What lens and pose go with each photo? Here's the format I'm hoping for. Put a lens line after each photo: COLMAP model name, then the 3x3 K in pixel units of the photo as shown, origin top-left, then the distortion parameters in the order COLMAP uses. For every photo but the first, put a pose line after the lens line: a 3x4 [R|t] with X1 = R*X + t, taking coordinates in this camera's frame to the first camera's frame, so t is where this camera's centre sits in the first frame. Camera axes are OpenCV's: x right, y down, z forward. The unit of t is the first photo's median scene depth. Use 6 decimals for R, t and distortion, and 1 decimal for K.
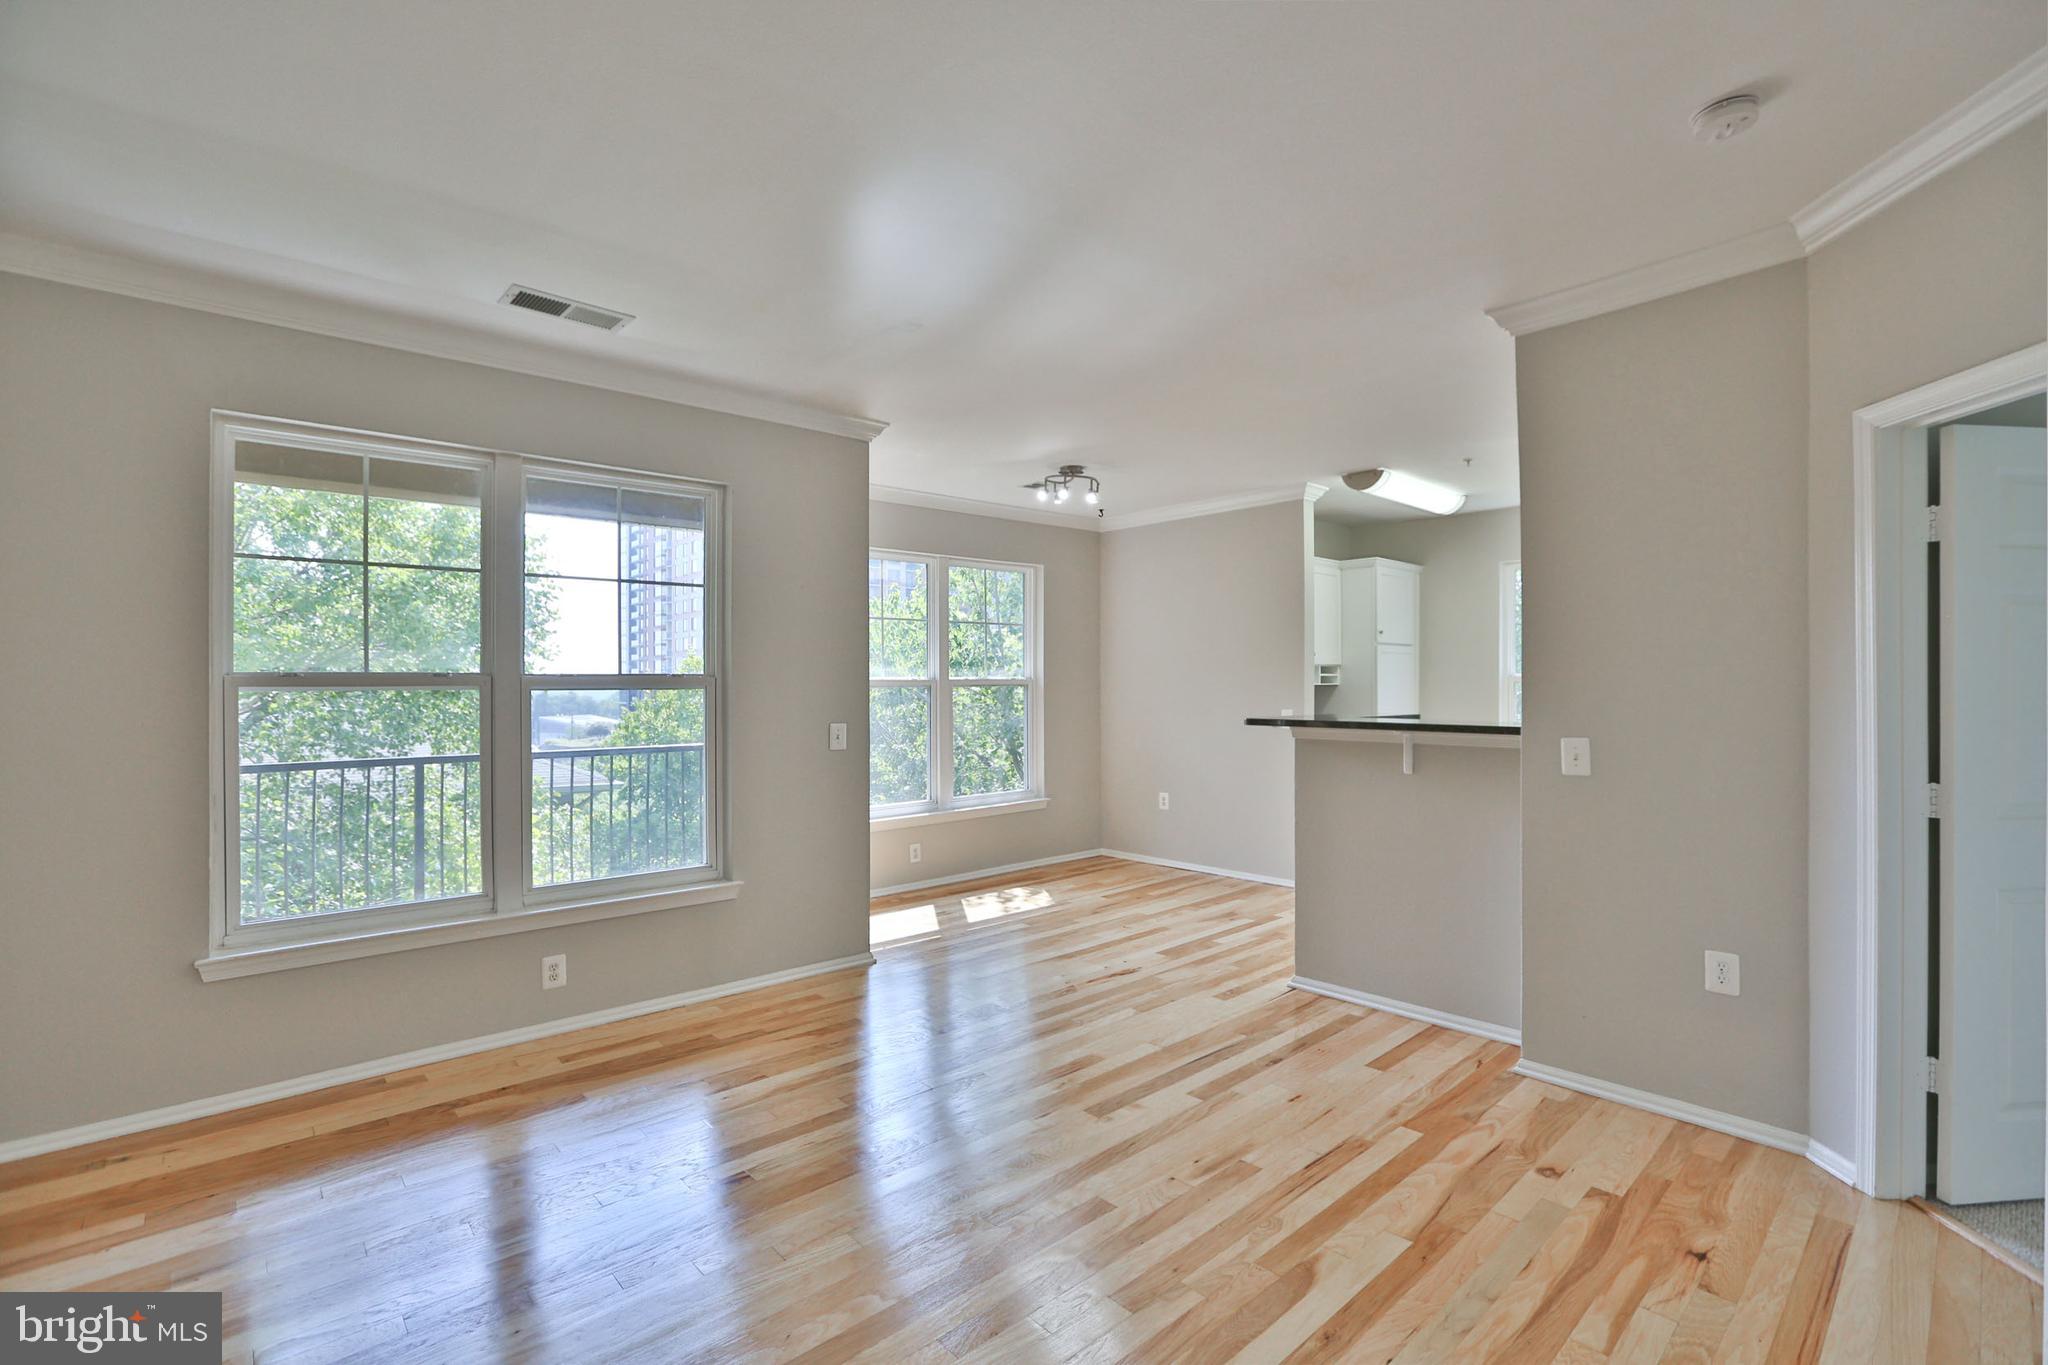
lens RADIAL K [[926.8, 0, 1026.2], [0, 926.8, 685.9], [0, 0, 1]] dist [-0.024498, 0.000293]
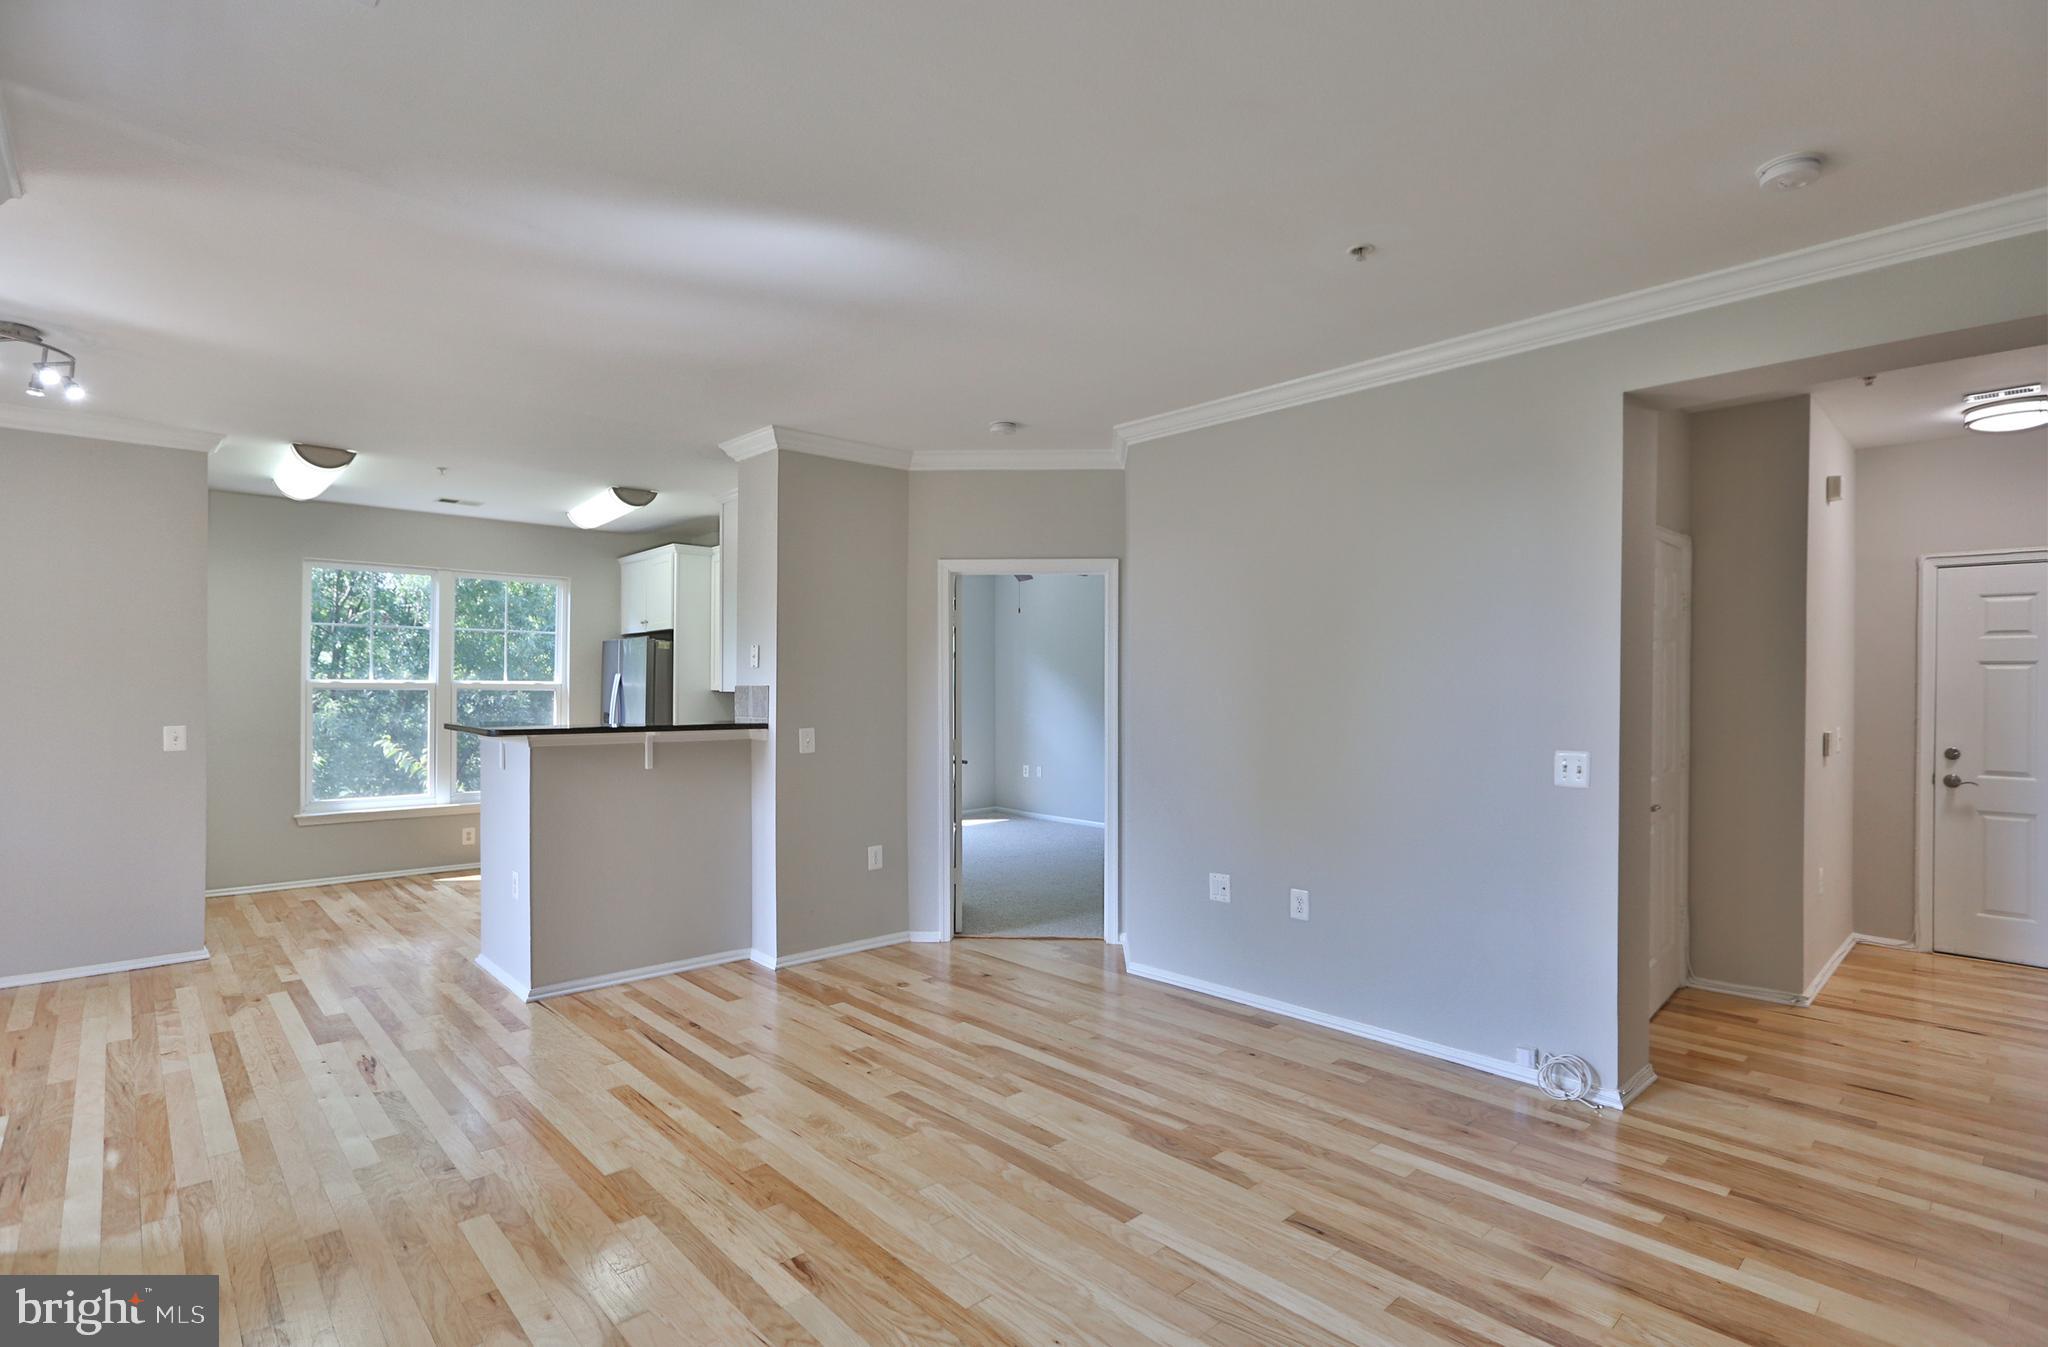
lens RADIAL K [[971.4, 0, 1021.8], [0, 971.4, 684.8], [0, 0, 1]] dist [0.002657, 0.000118]
pose [[-0.003981, 0.015731, 0.999868, -0.732936], [-0.002308, 0.999873, -0.015740, 0.005515], [-0.999989, -0.002371, -0.003944, 0.473835]]
